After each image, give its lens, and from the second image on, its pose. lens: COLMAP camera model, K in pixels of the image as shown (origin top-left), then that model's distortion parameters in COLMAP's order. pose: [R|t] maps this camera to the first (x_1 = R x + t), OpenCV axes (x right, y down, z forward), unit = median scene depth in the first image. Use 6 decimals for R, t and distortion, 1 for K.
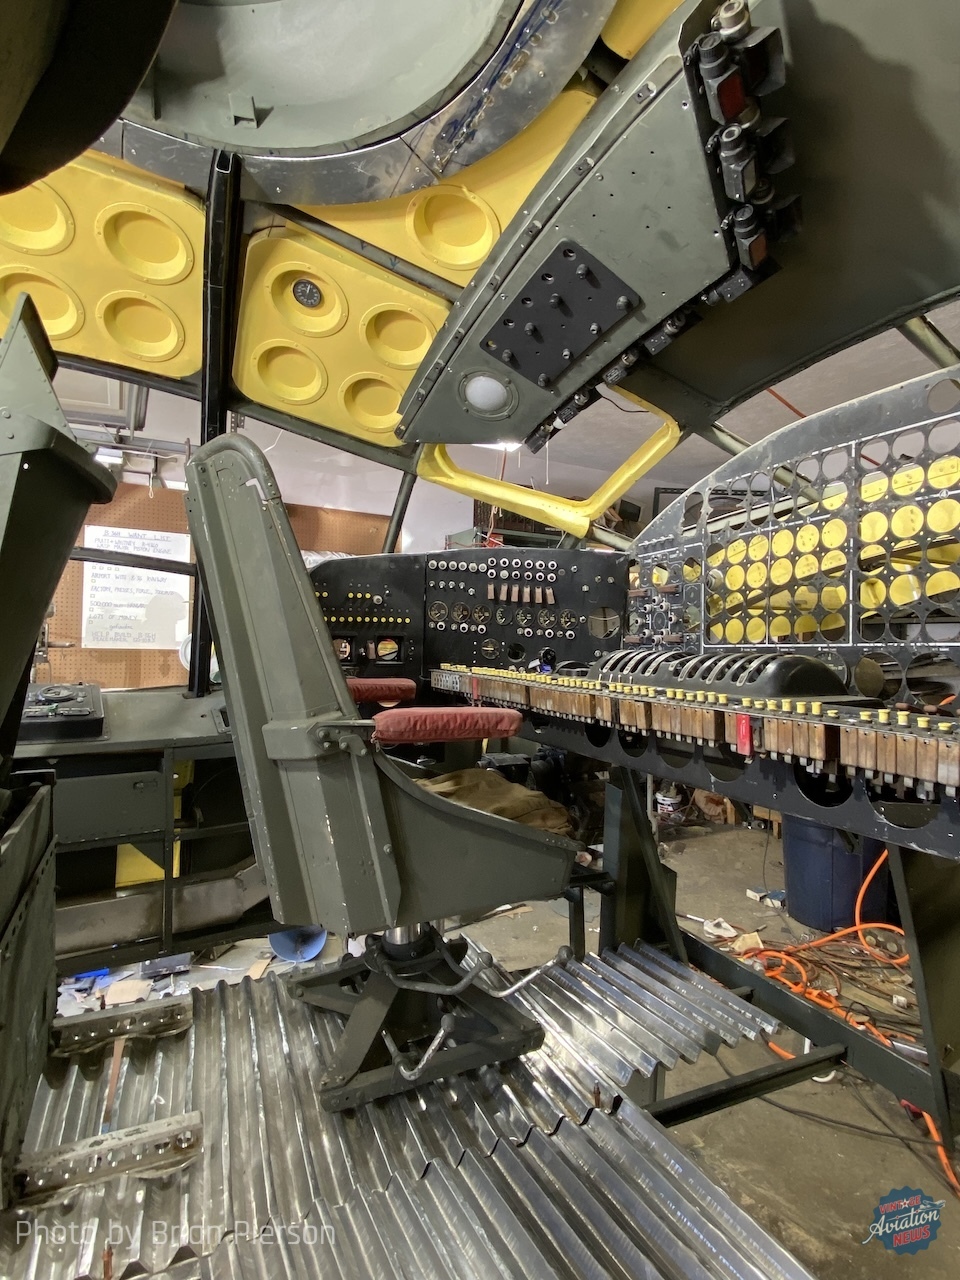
lens RADIAL K [[665.0, 0, 480.0], [0, 665.0, 640.0], [0, 0, 1]] dist [0.100898, -0.114359]
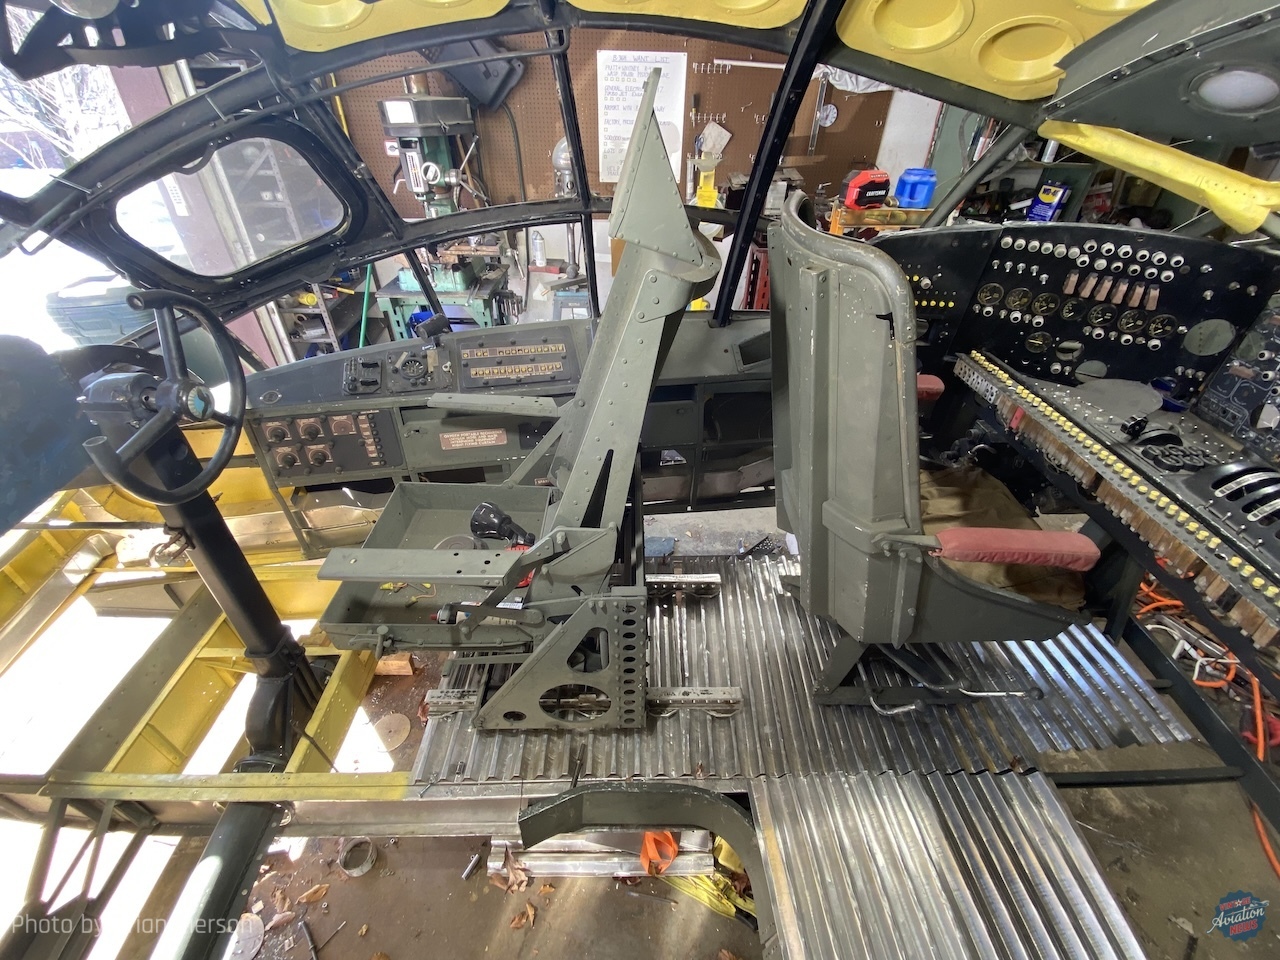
lens RADIAL K [[518.5, 0, 634.2], [0, 518.5, 481.0], [0, 0, 1]] dist [0.011882, -0.017184]
pose [[0.907939, 0.245575, -0.339617, -0.224288], [0.007272, 0.800990, 0.598634, -0.296759], [0.419039, -0.545993, 0.725464, 0.167558]]
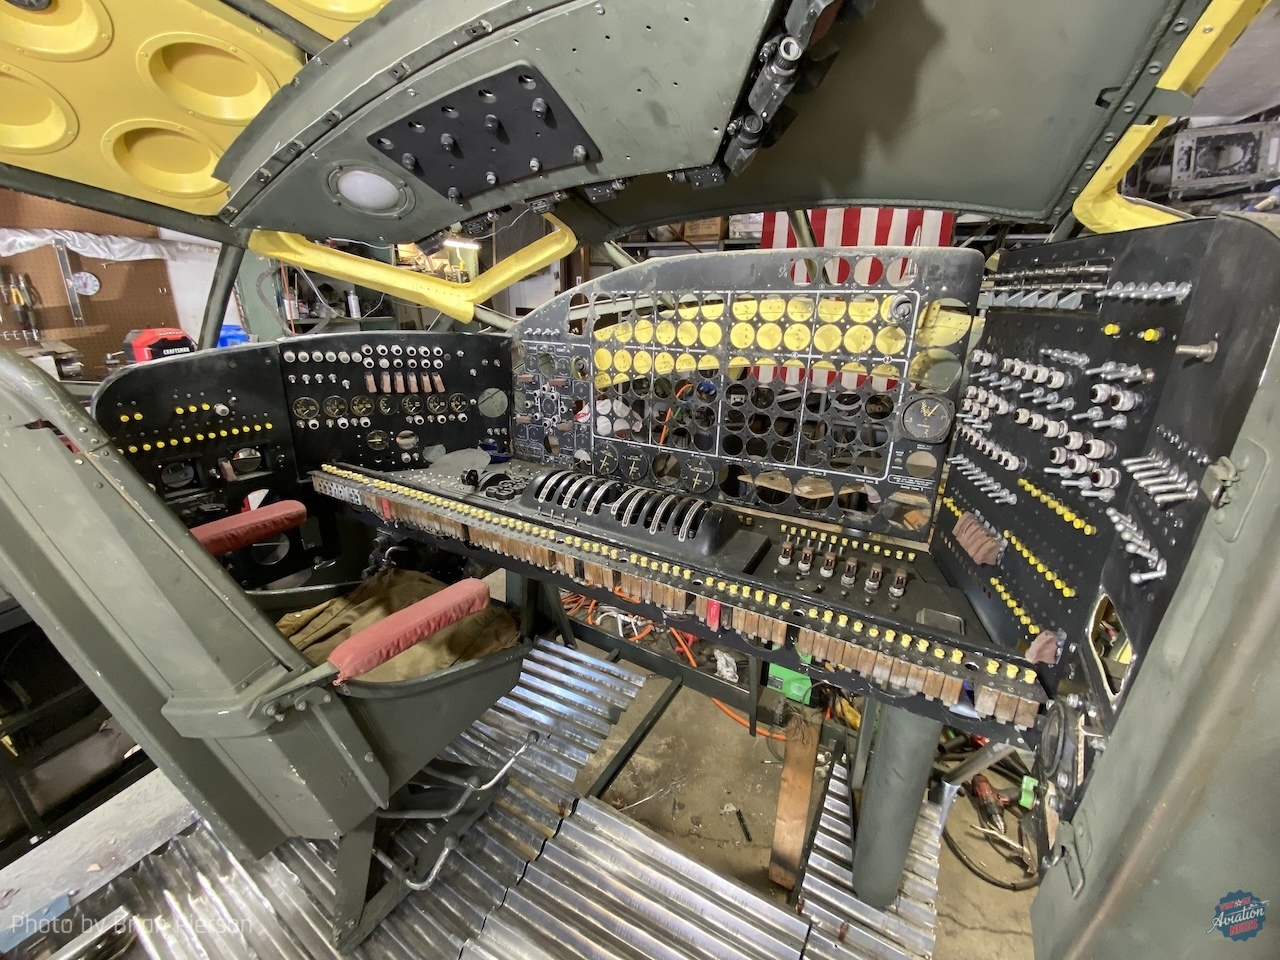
lens RADIAL K [[516.6, 0, 640.0], [0, 516.6, 481.0], [0, 0, 1]] dist [0.037716, -0.032262]
pose [[0.820385, -0.185658, 0.540833, -0.102601], [-0.016666, 0.937657, 0.347162, -0.222650], [-0.571569, -0.293820, 0.766145, 0.218701]]
